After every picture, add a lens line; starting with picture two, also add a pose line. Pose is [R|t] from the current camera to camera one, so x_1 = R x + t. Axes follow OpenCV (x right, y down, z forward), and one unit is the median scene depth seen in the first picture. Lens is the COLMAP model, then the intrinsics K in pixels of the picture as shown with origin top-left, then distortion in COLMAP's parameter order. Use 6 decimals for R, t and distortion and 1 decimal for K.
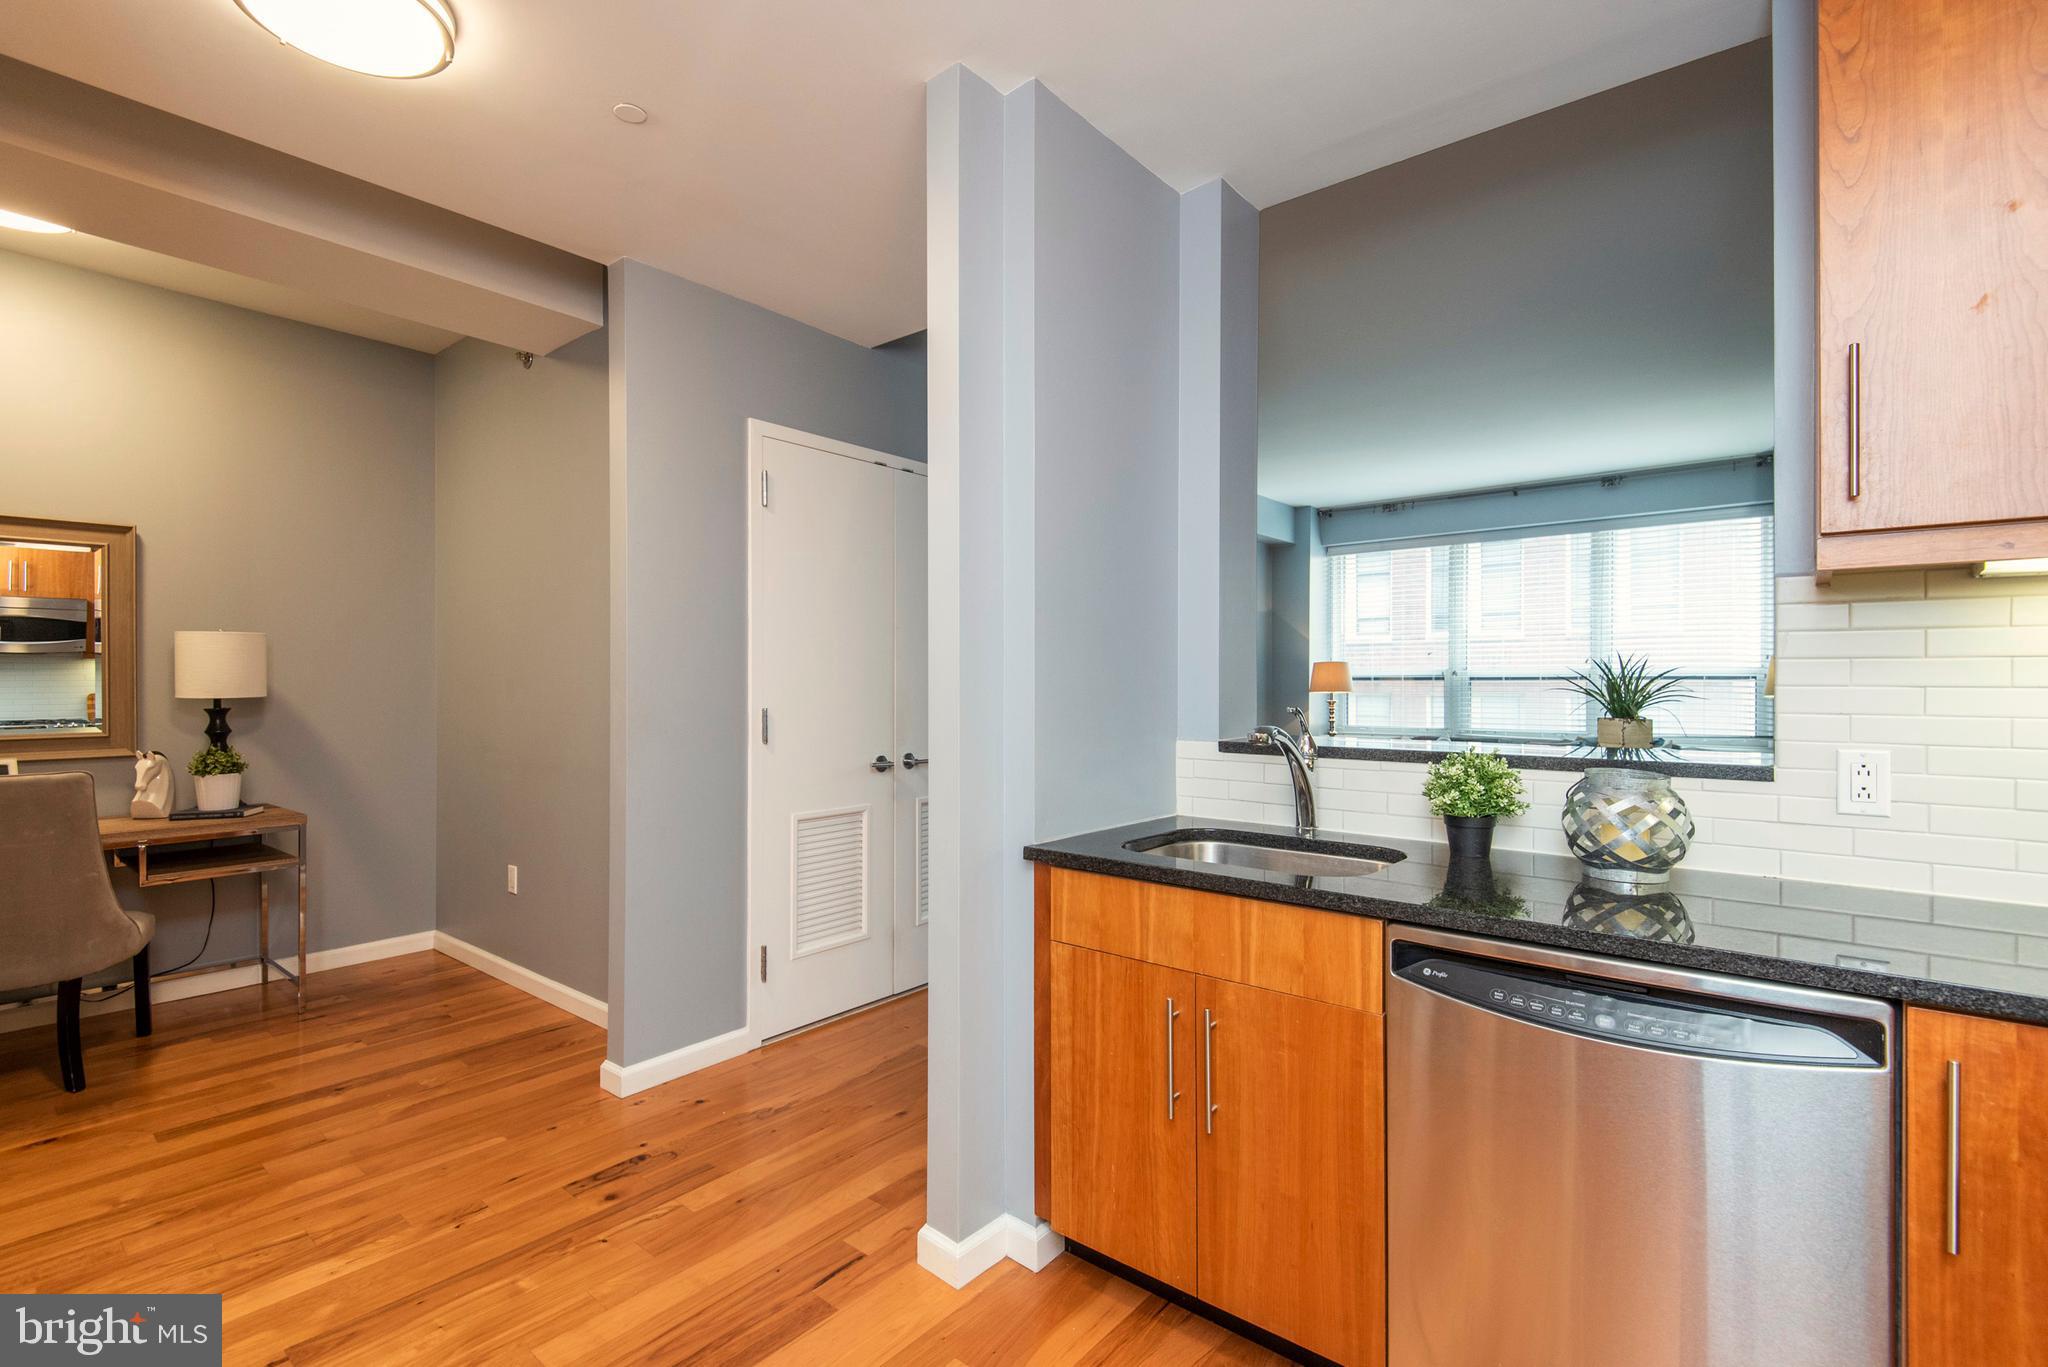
lens RADIAL K [[913.6, 0, 1004.4], [0, 913.6, 672.4], [0, 0, 1]] dist [-0.001160, -0.006433]
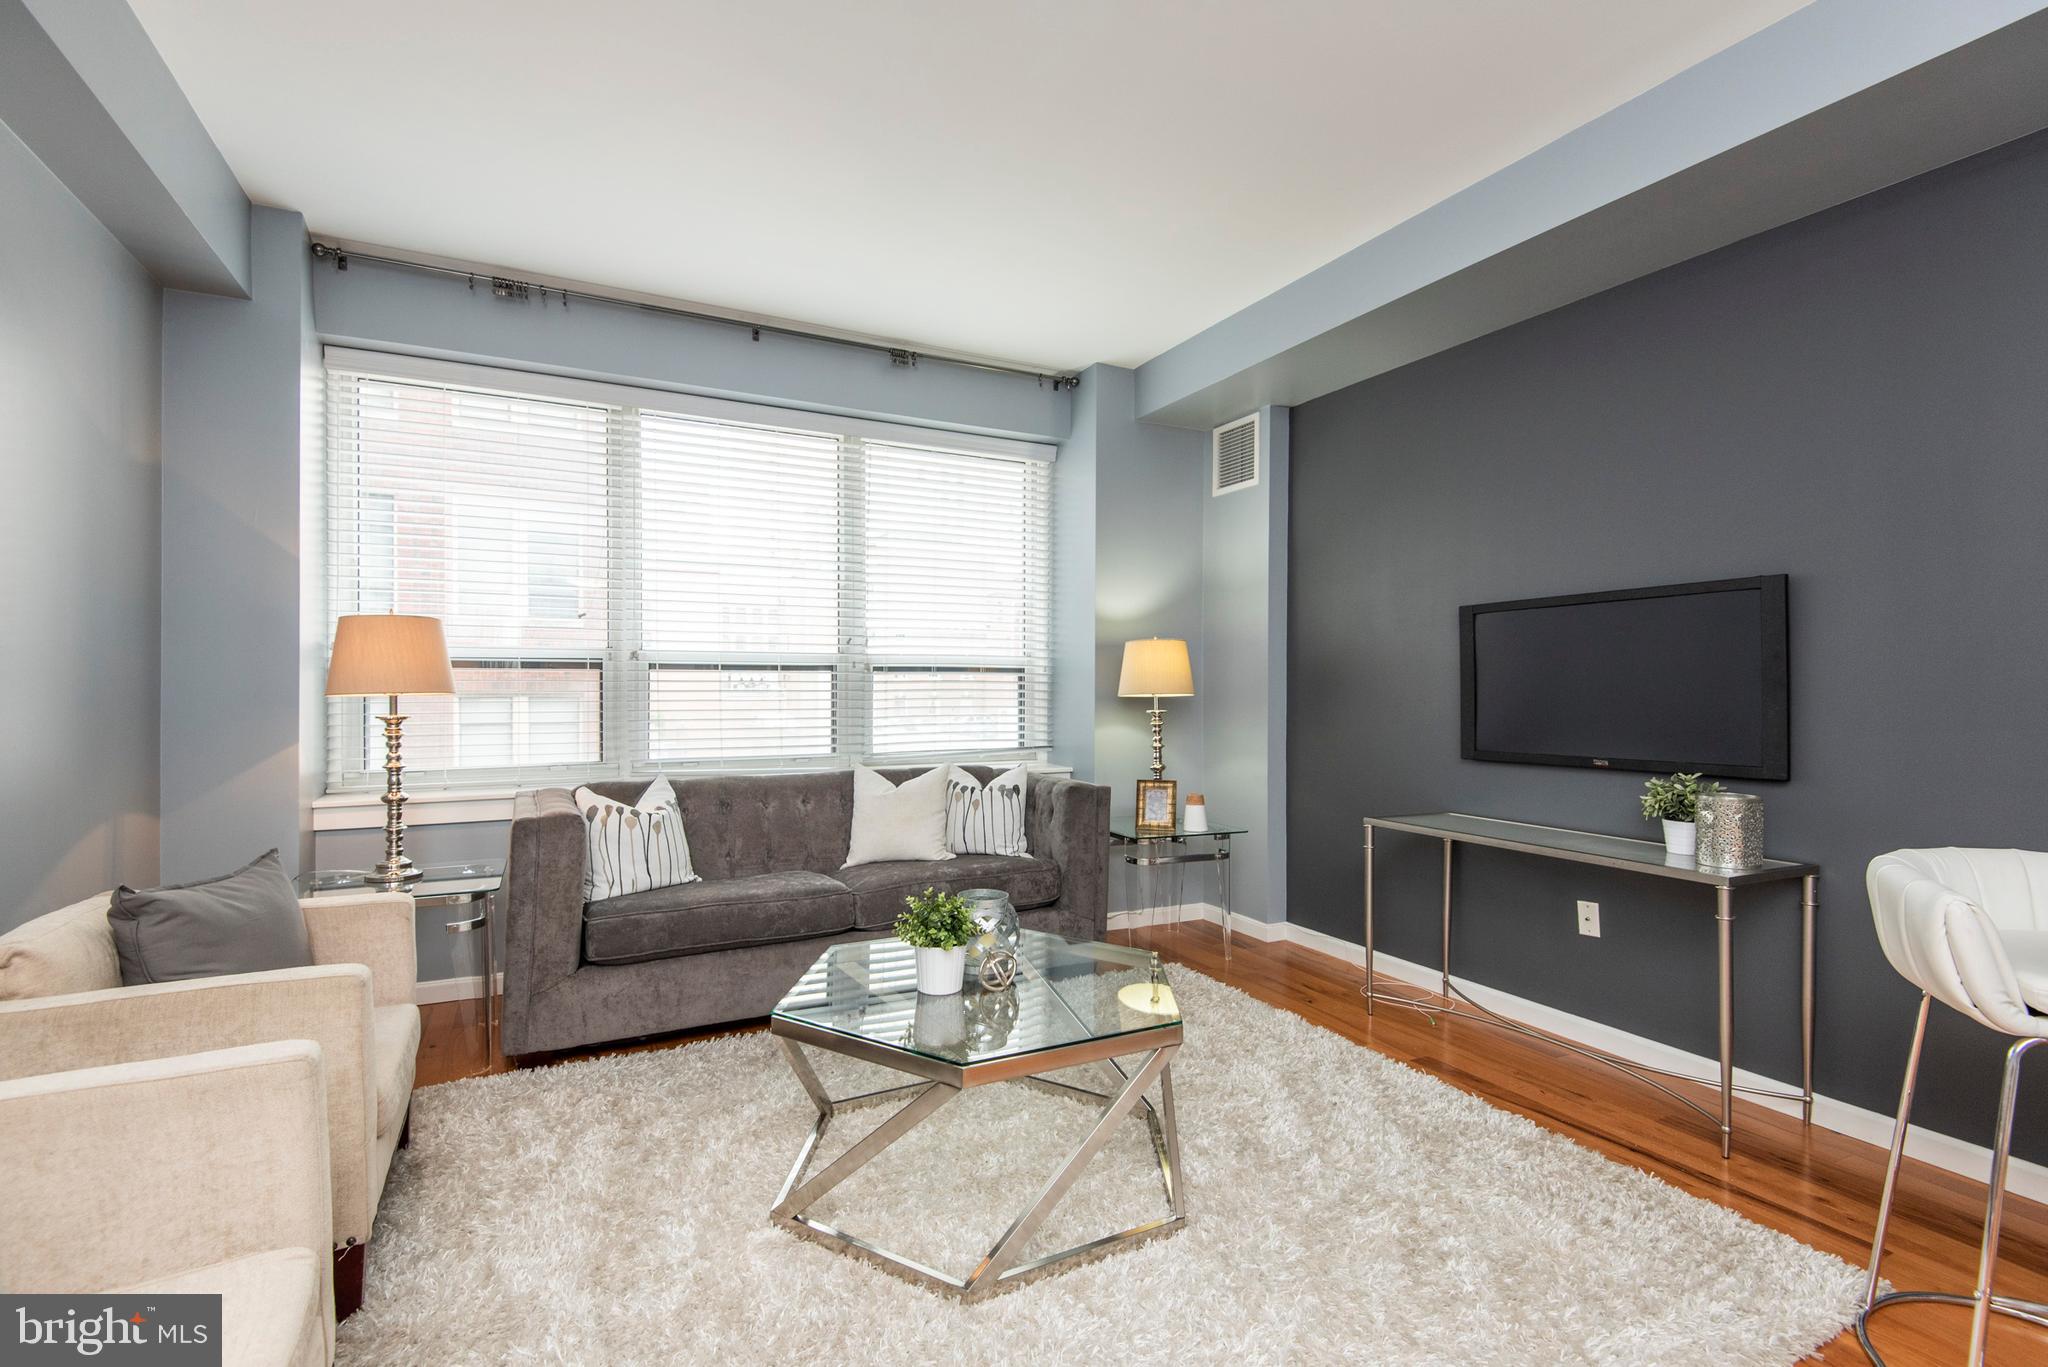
lens RADIAL K [[948.9, 0, 1053.3], [0, 948.9, 686.3], [0, 0, 1]] dist [0.026511, -0.018062]
pose [[0.373268, -0.002733, 0.927719, 0.079328], [-0.015775, 0.999832, 0.009292, 0.009467], [-0.927589, -0.018103, 0.373162, 0.567764]]
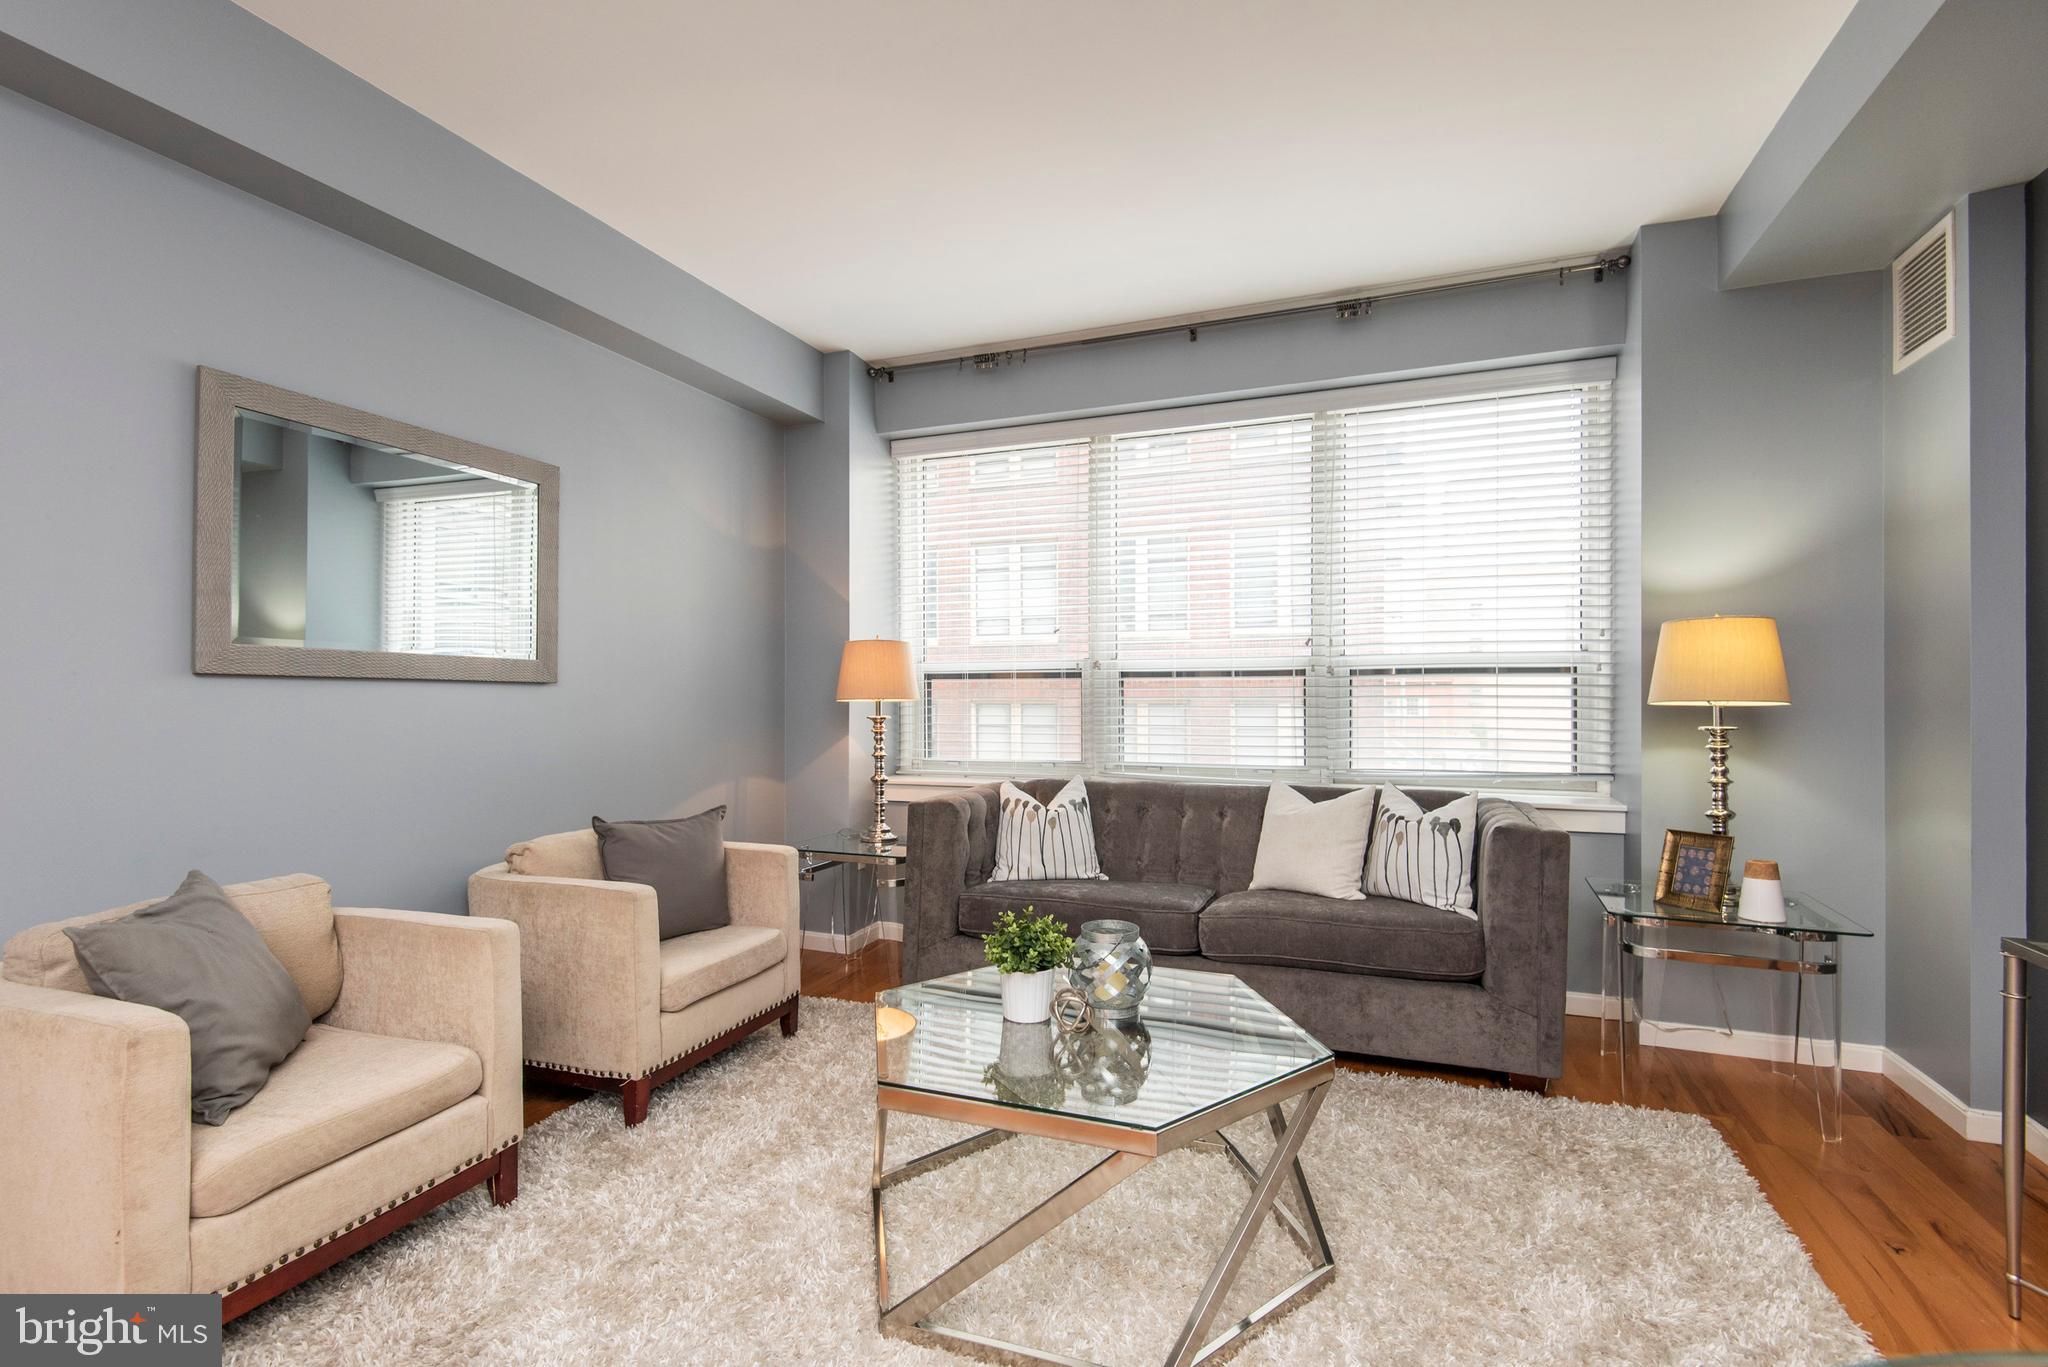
lens RADIAL K [[948.9, 0, 1001.4], [0, 948.9, 694.8], [0, 0, 1]] dist [0.026511, -0.018062]
pose [[0.947488, -0.006591, 0.319723, 0.246585], [0.000887, 0.999838, 0.017980, 0.008637], [-0.319789, -0.016752, 0.947341, 0.455526]]
